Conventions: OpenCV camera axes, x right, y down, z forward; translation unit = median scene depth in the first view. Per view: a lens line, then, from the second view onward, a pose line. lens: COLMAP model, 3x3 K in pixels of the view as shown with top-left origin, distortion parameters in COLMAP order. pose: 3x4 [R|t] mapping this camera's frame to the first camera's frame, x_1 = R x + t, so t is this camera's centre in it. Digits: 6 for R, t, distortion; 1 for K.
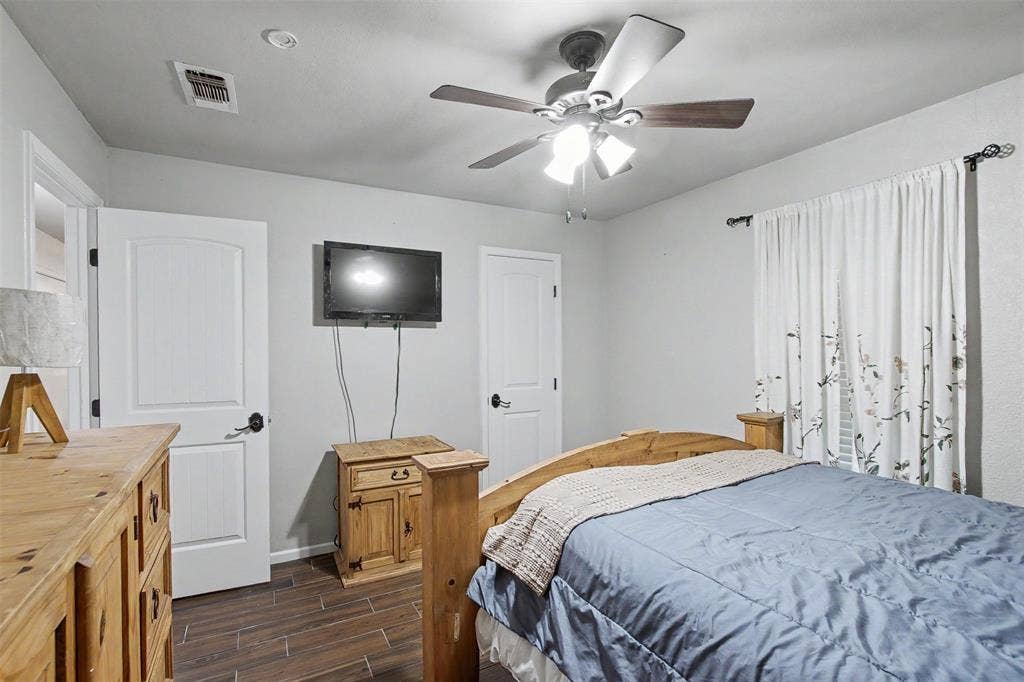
lens RADIAL K [[460.7, 0, 499.2], [0, 460.7, 342.6], [0, 0, 1]] dist [-0.001202, -0.000036]
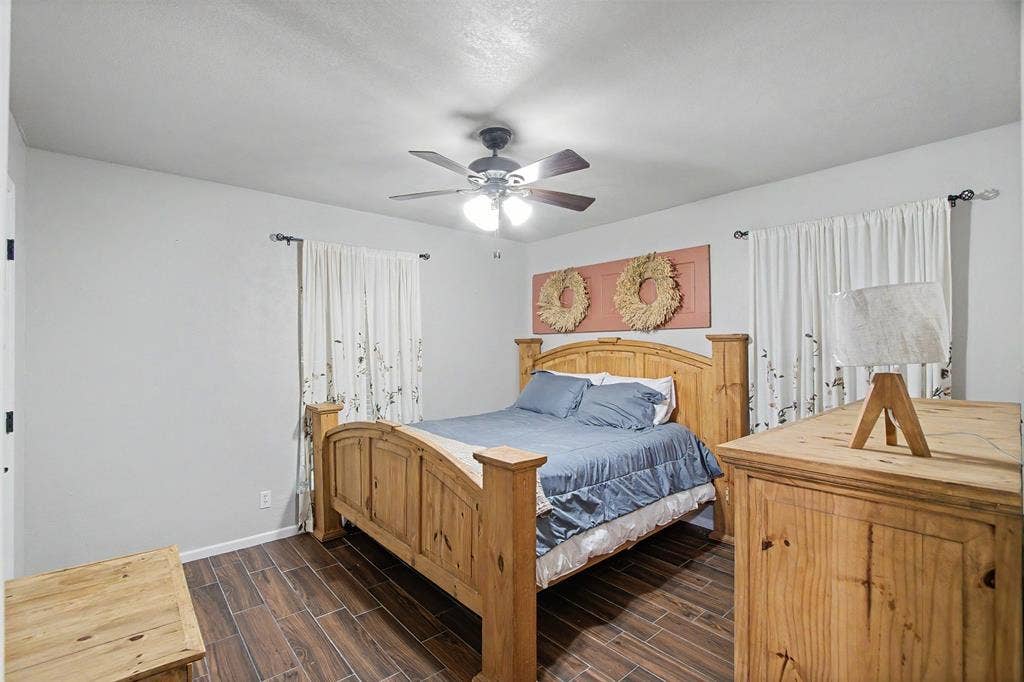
lens RADIAL K [[460.7, 0, 499.2], [0, 460.7, 342.6], [0, 0, 1]] dist [-0.001202, -0.000036]
pose [[-0.196081, 0.015767, 0.980461, -1.085377], [-0.001136, 0.999866, -0.016306, 0.009840], [-0.980587, -0.004311, -0.196037, 1.156538]]
